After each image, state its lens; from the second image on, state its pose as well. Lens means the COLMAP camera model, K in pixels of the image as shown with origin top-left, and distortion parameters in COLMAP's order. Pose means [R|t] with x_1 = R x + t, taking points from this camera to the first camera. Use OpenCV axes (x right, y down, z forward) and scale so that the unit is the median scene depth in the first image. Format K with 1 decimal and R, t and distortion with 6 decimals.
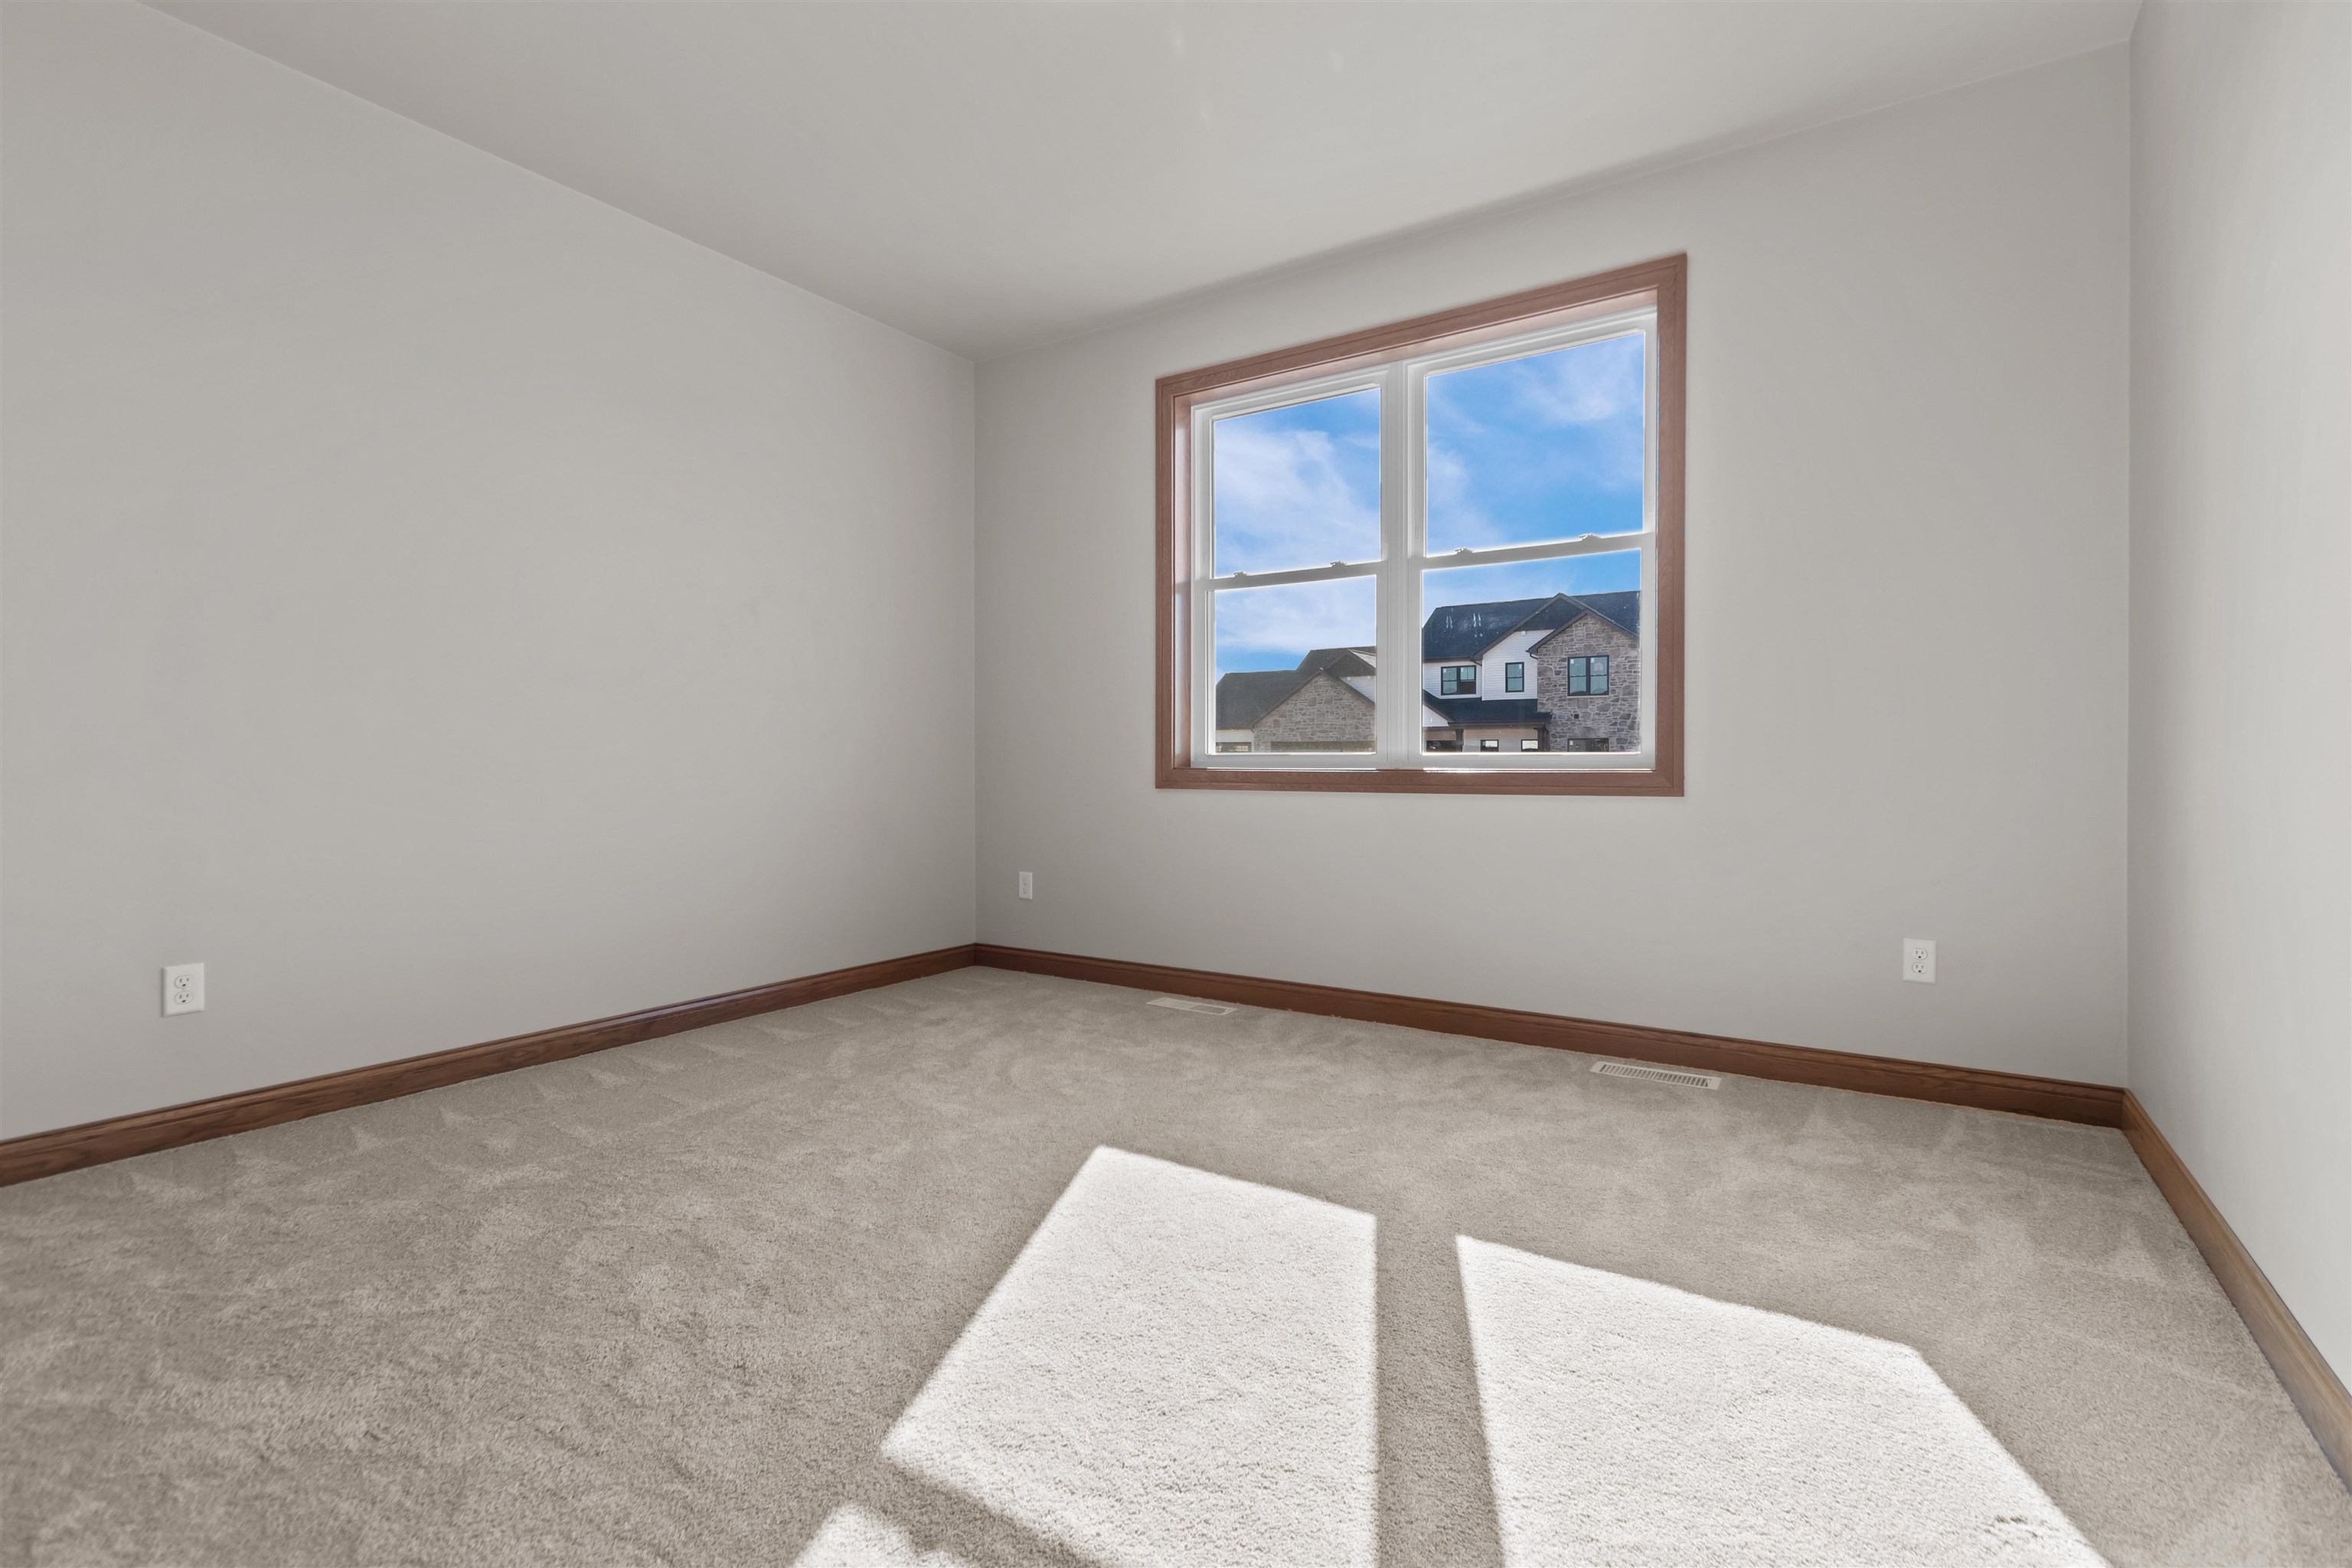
lens RADIAL K [[1066.1, 0, 1171.7], [0, 1066.1, 752.2], [0, 0, 1]] dist [0.001698, -0.000812]
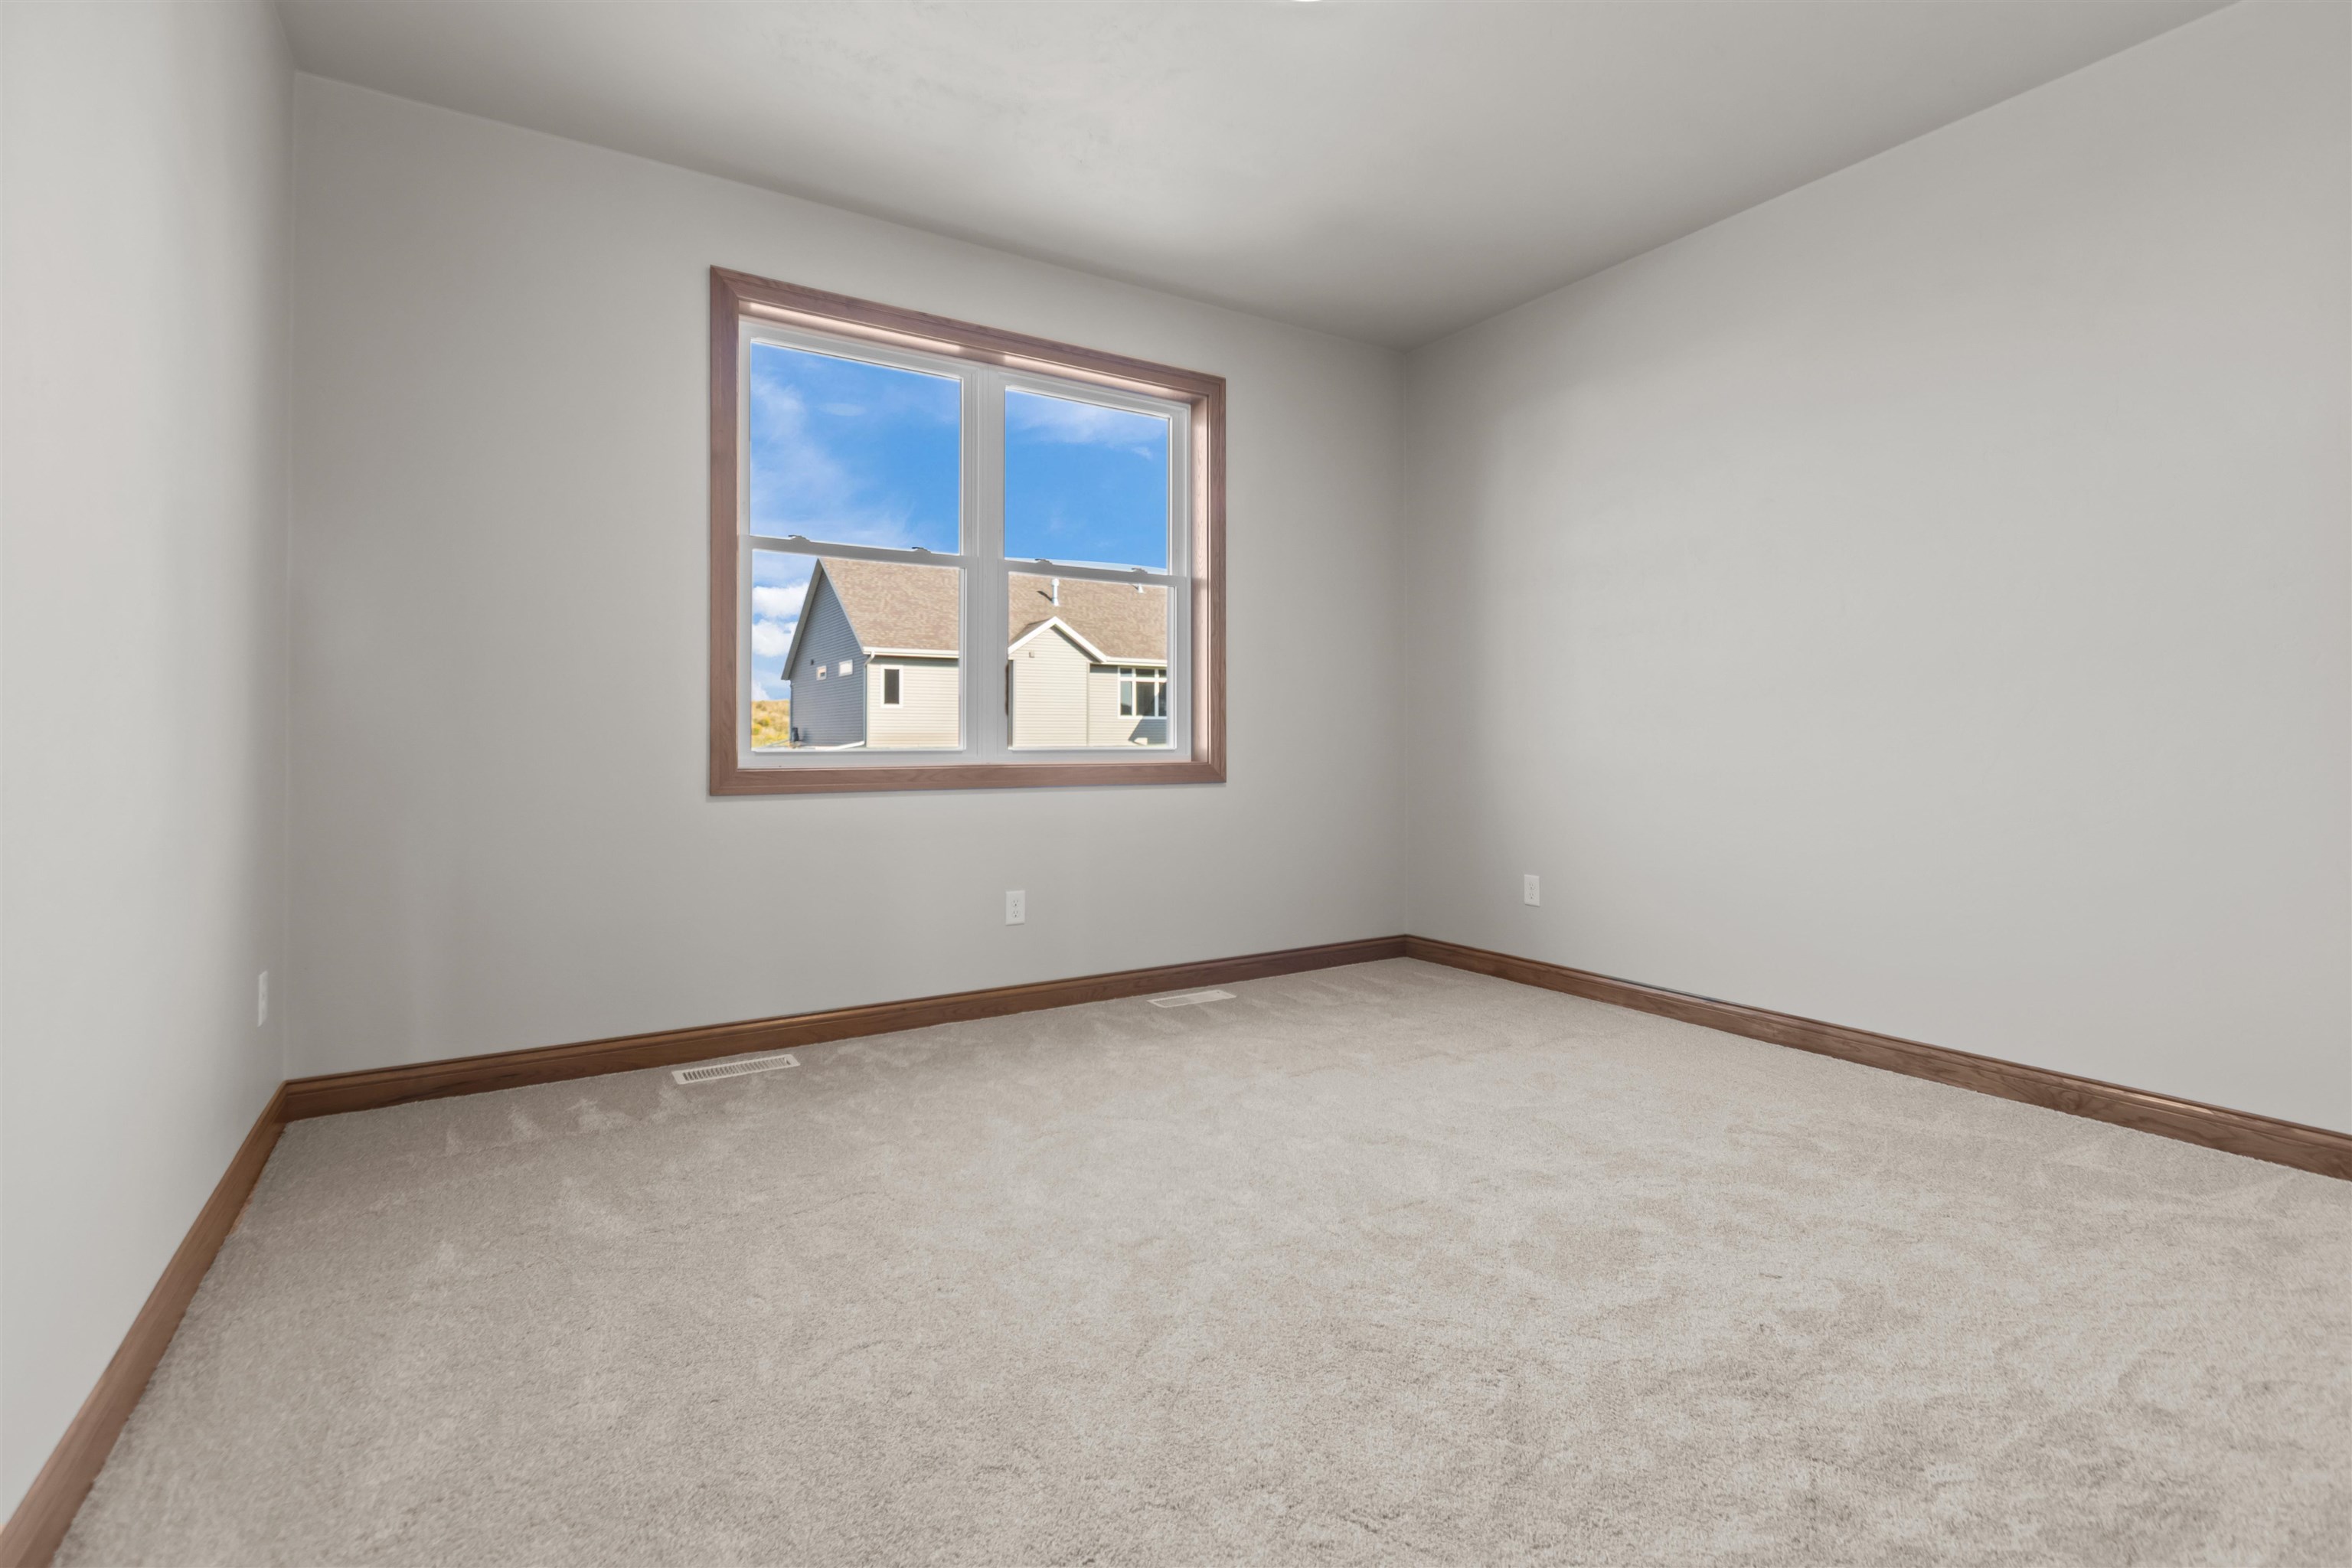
lens RADIAL K [[1066.1, 0, 1171.7], [0, 1066.1, 752.2], [0, 0, 1]] dist [0.001698, -0.000812]
pose [[0.414830, -0.004443, 0.909888, -0.579645], [0.004932, 0.999984, 0.002634, 0.001005], [-0.909886, 0.003395, 0.414845, 0.377619]]
